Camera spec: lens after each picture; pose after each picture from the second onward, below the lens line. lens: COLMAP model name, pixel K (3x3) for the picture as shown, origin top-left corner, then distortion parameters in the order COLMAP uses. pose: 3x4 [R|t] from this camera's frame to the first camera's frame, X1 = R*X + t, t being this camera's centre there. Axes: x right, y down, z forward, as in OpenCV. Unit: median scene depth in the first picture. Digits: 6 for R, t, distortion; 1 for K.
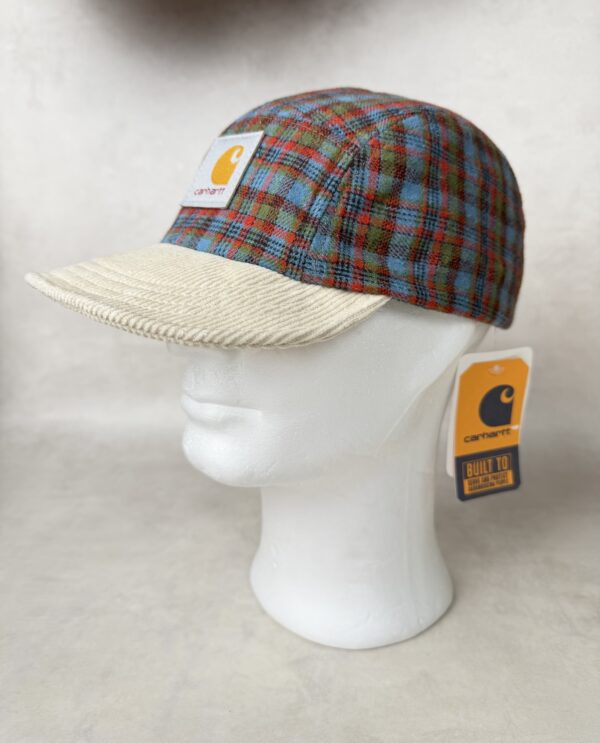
lens RADIAL K [[561.0, 0, 298.7], [0, 561.0, 396.2], [0, 0, 1]] dist [0.083013, -0.102284]
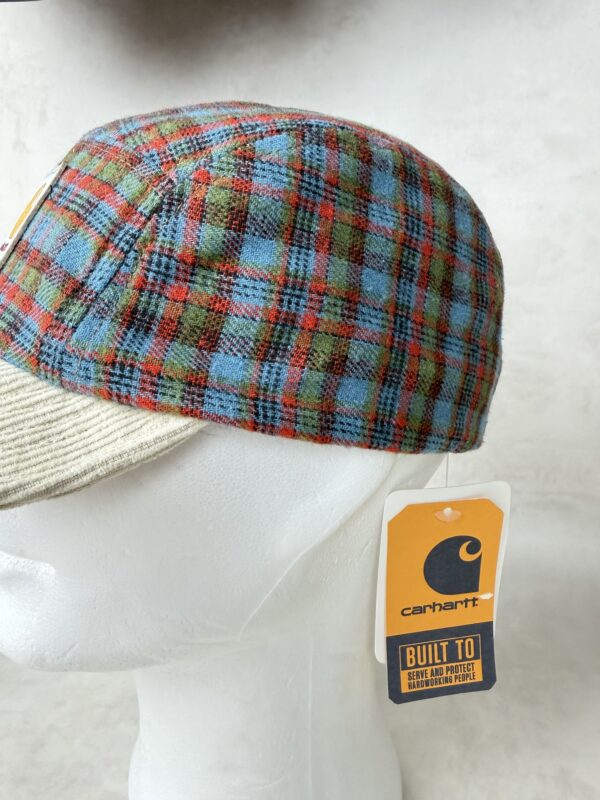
lens RADIAL K [[557.3, 0, 300.0], [0, 557.3, 400.0], [0, 0, 1]] dist [0.013372, -0.003499]
pose [[0.984902, 0.051183, -0.165372, 0.349167], [-0.059772, 0.997087, -0.047381, -0.170720], [0.162466, 0.056550, 0.985092, 0.411511]]
